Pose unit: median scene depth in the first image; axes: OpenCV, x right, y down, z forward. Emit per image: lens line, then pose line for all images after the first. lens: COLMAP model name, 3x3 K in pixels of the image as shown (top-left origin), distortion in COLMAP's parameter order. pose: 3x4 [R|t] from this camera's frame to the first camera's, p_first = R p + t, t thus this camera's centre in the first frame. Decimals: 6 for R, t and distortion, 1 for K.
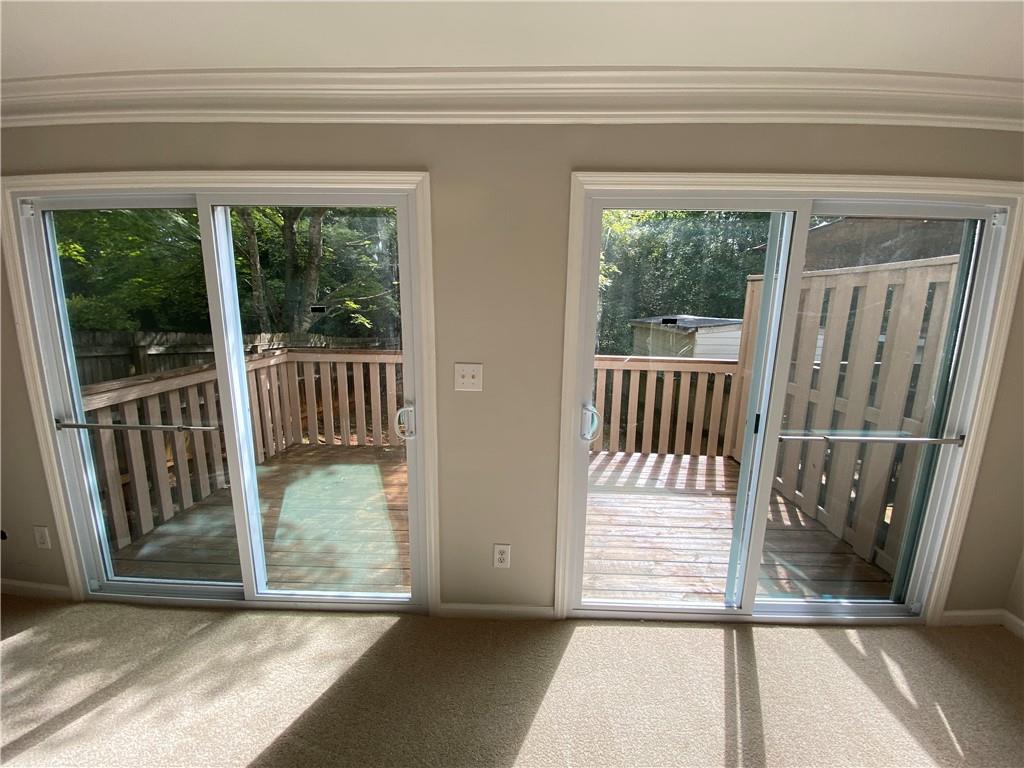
lens RADIAL K [[415.2, 0, 513.3], [0, 415.2, 387.1], [0, 0, 1]] dist [0.018966, -0.019080]
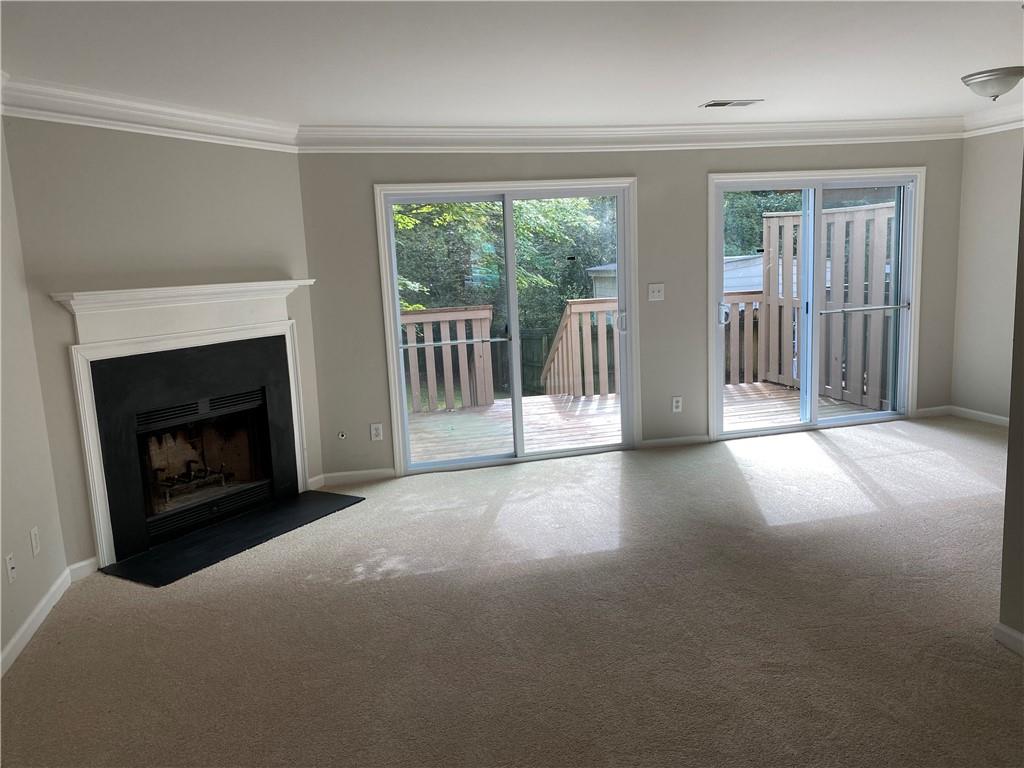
lens RADIAL K [[749.3, 0, 512.0], [0, 749.3, 384.0], [0, 0, 1]] dist [0.011607, -0.001584]
pose [[0.963932, -0.107121, 0.243640, -1.333467], [0.113864, 0.993402, -0.013721, 0.296696], [-0.240563, 0.040967, 0.969769, -1.643426]]
